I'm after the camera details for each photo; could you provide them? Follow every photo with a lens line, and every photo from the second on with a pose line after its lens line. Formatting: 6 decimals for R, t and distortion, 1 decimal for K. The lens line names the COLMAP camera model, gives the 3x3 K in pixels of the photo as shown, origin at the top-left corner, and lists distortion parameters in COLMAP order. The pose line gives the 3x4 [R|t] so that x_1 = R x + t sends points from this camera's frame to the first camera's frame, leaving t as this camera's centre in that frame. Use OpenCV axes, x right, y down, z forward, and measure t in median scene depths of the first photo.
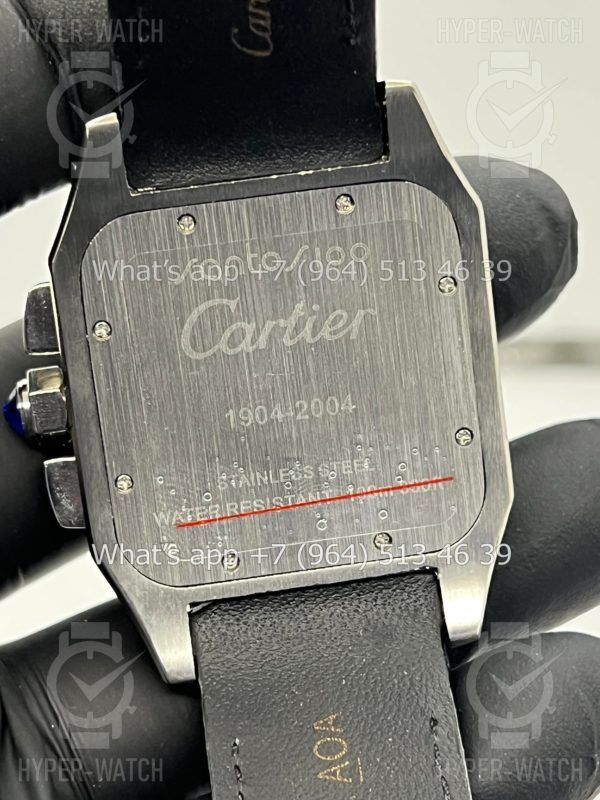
lens RADIAL K [[1849.7, 0, 300.0], [0, 1849.7, 400.0], [0, 0, 1]] dist [0.187863, -0.299913]
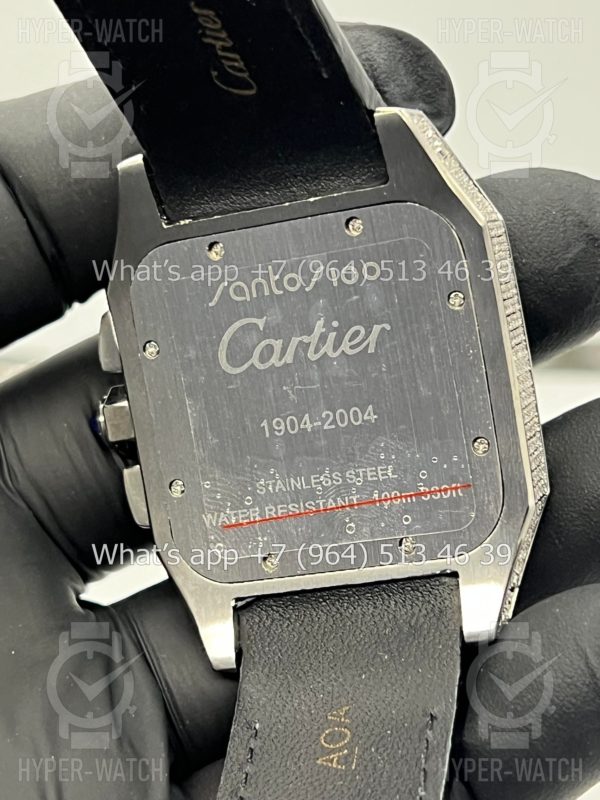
lens RADIAL K [[1849.7, 0, 300.0], [0, 1849.7, 400.0], [0, 0, 1]] dist [0.187863, -0.299913]
pose [[0.928925, -0.010069, -0.370131, 0.382053], [0.001280, 0.999712, -0.023983, 0.019458], [0.370266, 0.021805, 0.928670, 0.000709]]
